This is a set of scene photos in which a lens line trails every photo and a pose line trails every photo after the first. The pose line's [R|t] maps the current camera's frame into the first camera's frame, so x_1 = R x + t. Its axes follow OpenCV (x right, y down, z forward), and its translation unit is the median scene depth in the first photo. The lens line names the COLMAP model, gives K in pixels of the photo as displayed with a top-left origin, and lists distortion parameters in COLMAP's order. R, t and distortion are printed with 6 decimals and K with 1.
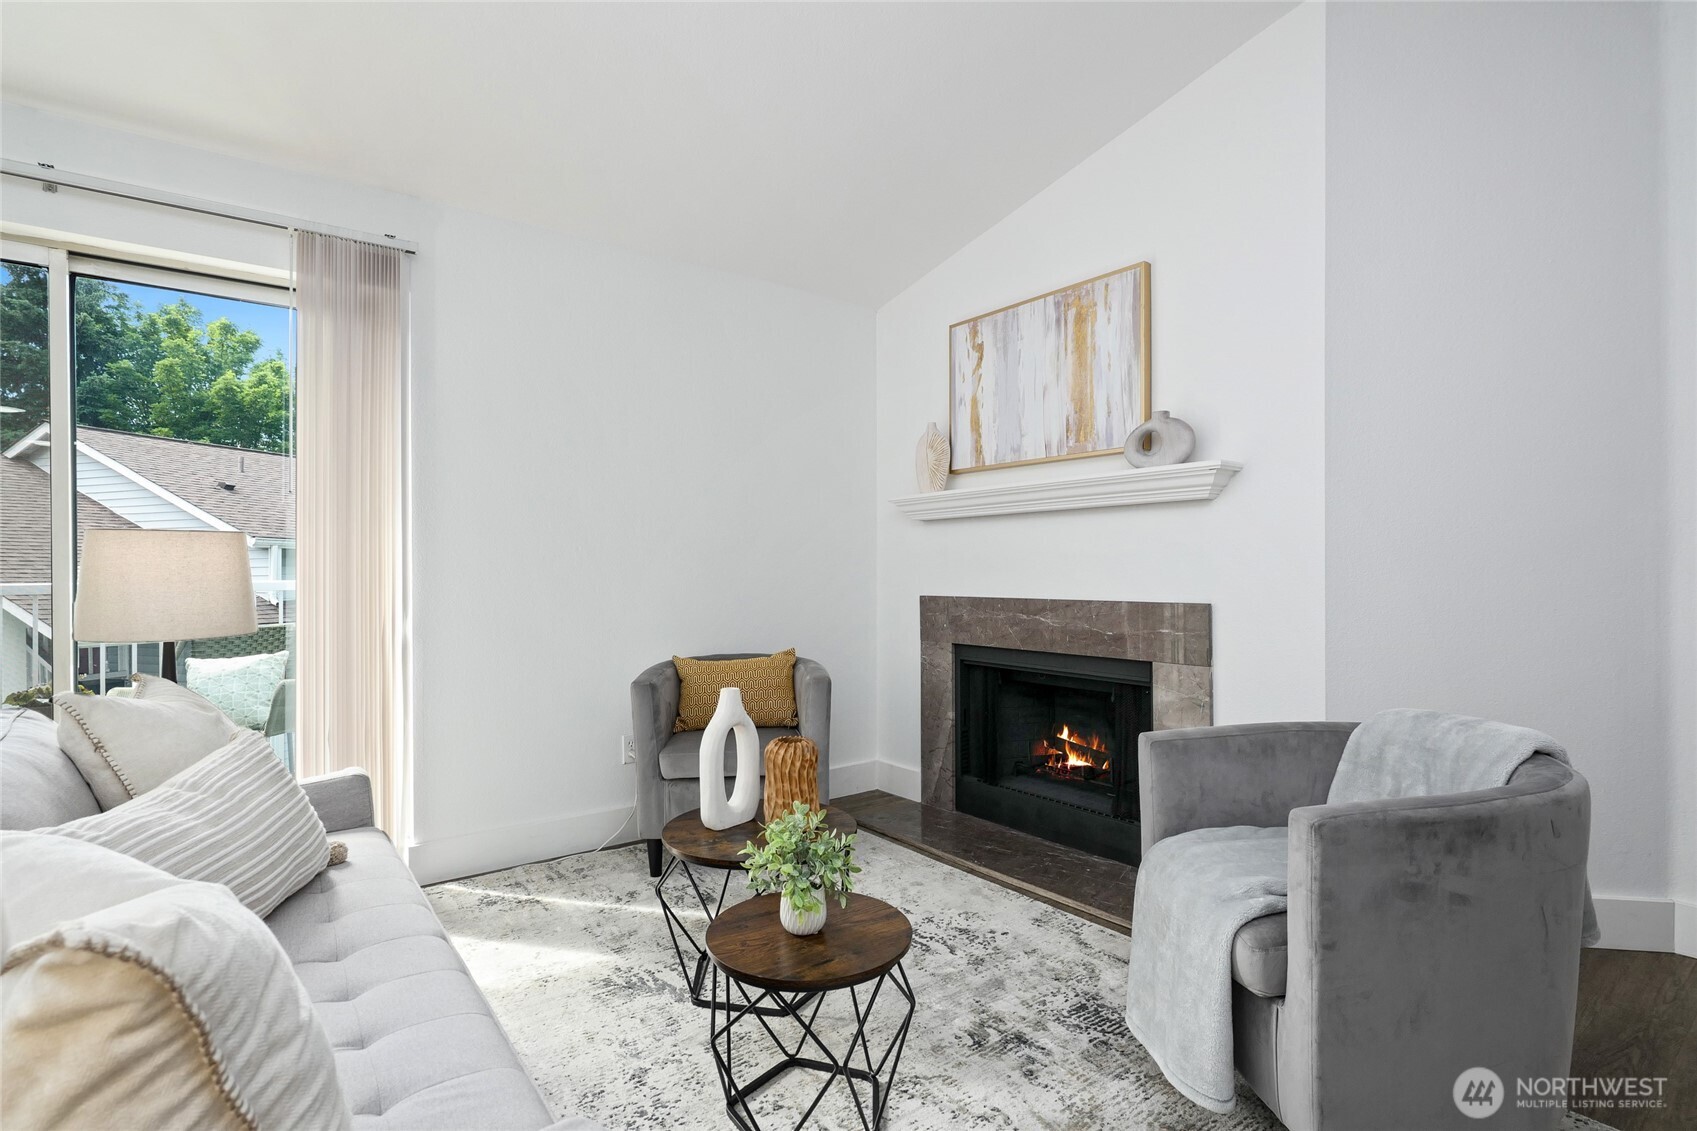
lens RADIAL K [[843.2, 0, 845.5], [0, 843.2, 568.9], [0, 0, 1]] dist [0.000064, -0.000034]
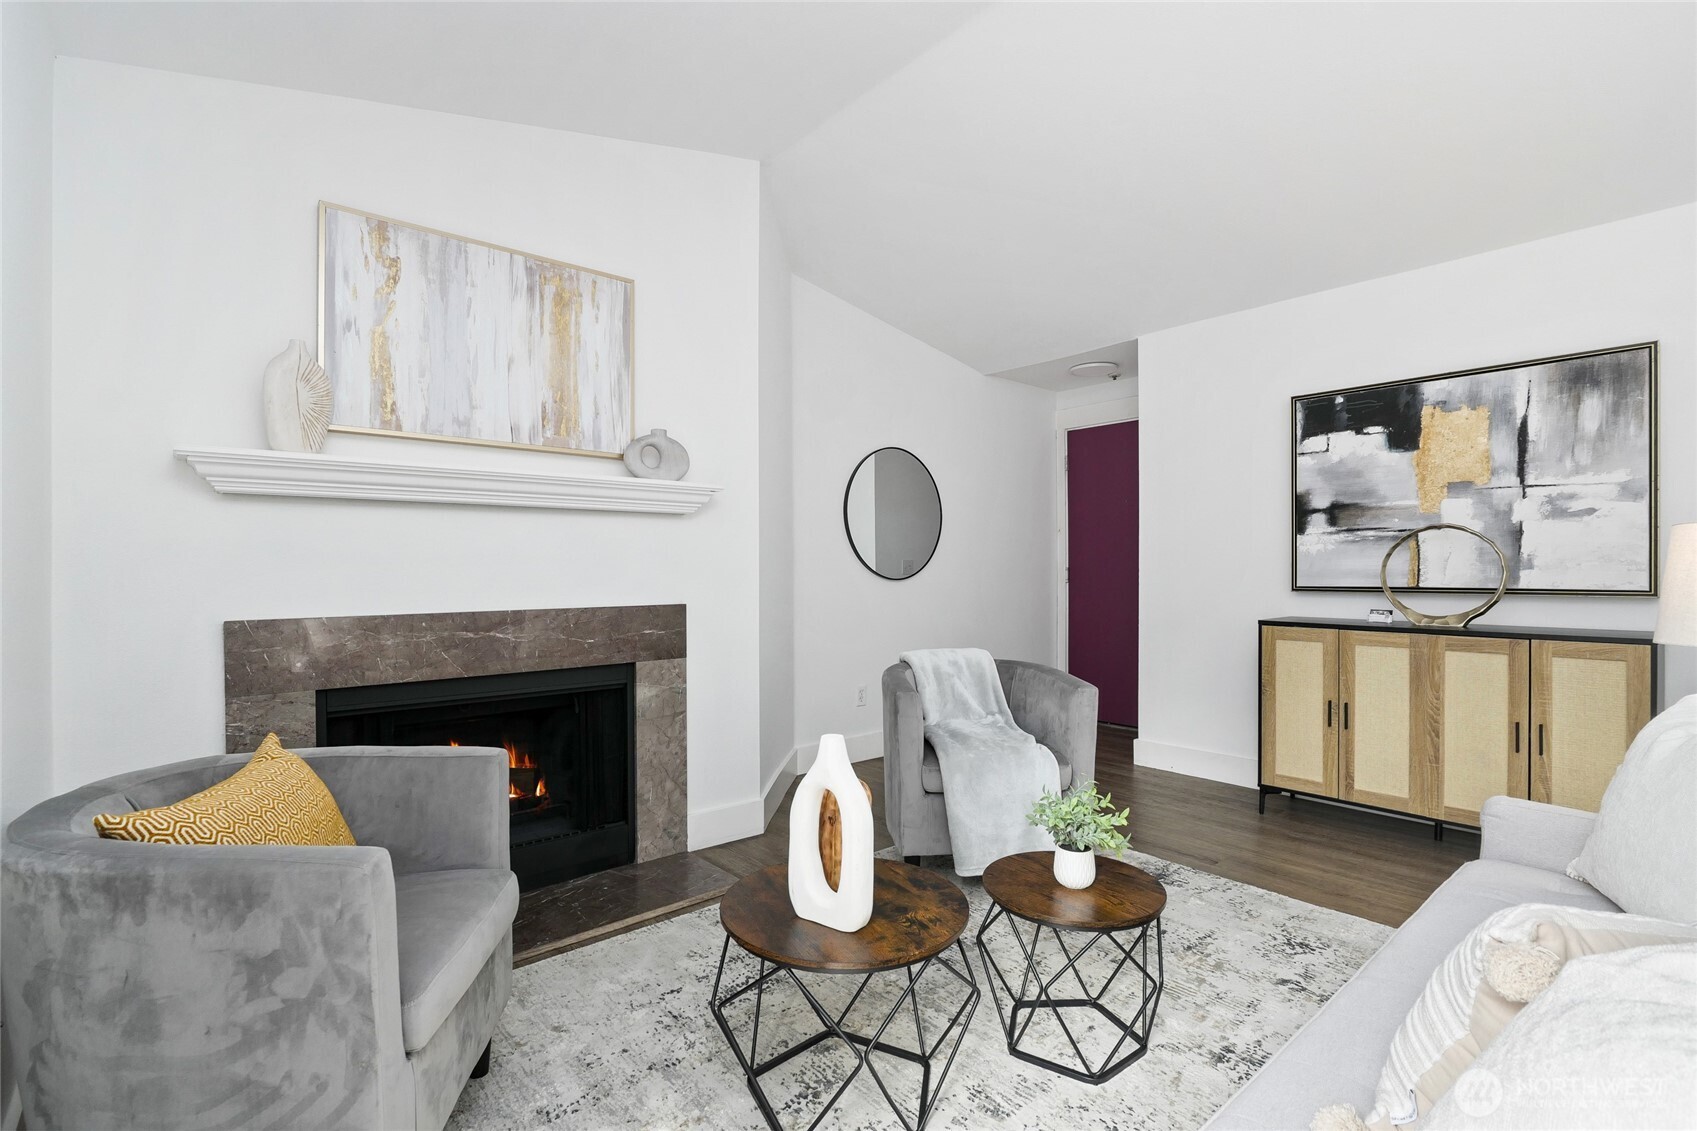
lens RADIAL K [[793.8, 0, 850.2], [0, 793.8, 566.6], [0, 0, 1]] dist [-0.017047, 0.000005]
pose [[-0.074918, 0.001334, 0.997189, -0.600663], [-0.001867, 0.999997, -0.001478, -0.008056], [-0.997188, -0.001973, -0.074915, 0.751165]]
